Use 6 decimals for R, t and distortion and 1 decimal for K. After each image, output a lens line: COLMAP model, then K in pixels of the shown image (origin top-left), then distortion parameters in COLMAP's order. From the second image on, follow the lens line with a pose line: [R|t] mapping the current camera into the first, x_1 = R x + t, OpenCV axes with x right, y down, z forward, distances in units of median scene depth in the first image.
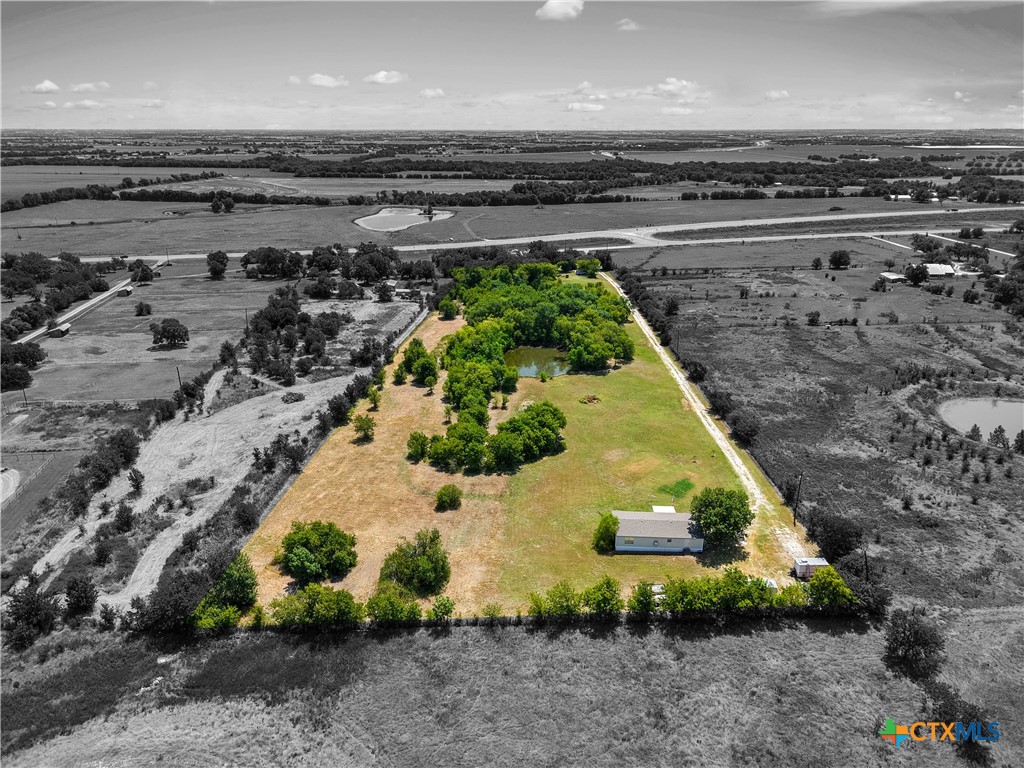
lens RADIAL K [[697.0, 0, 495.1], [0, 697.0, 385.5], [0, 0, 1]] dist [0.004874, -0.004563]
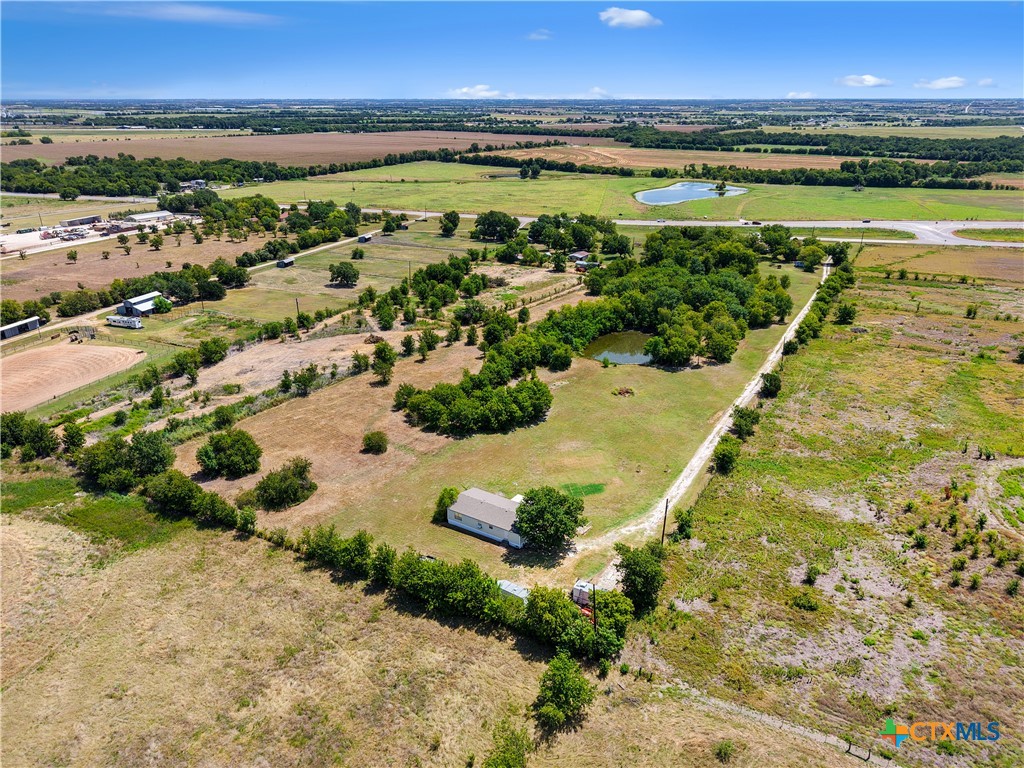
lens RADIAL K [[697.0, 0, 495.1], [0, 697.0, 385.5], [0, 0, 1]] dist [0.004874, -0.004563]
pose [[0.867807, 0.186856, -0.460431, 0.130682], [-0.169199, 0.982349, 0.079764, -0.010555], [0.467208, 0.008685, 0.884105, 0.026015]]
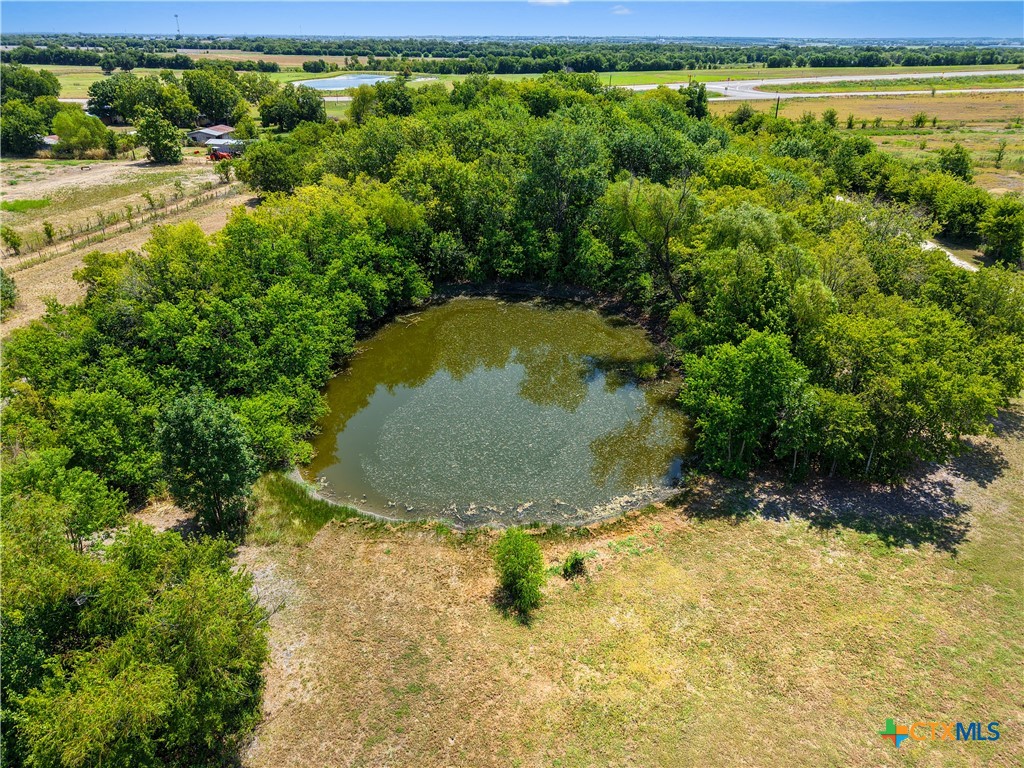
lens RADIAL K [[697.0, 0, 495.1], [0, 697.0, 385.5], [0, 0, 1]] dist [0.004874, -0.004563]
pose [[0.999262, 0.022355, -0.031221, 0.023442], [-0.018825, 0.993851, 0.109116, -0.020633], [0.033468, -0.108448, 0.993539, 0.294206]]
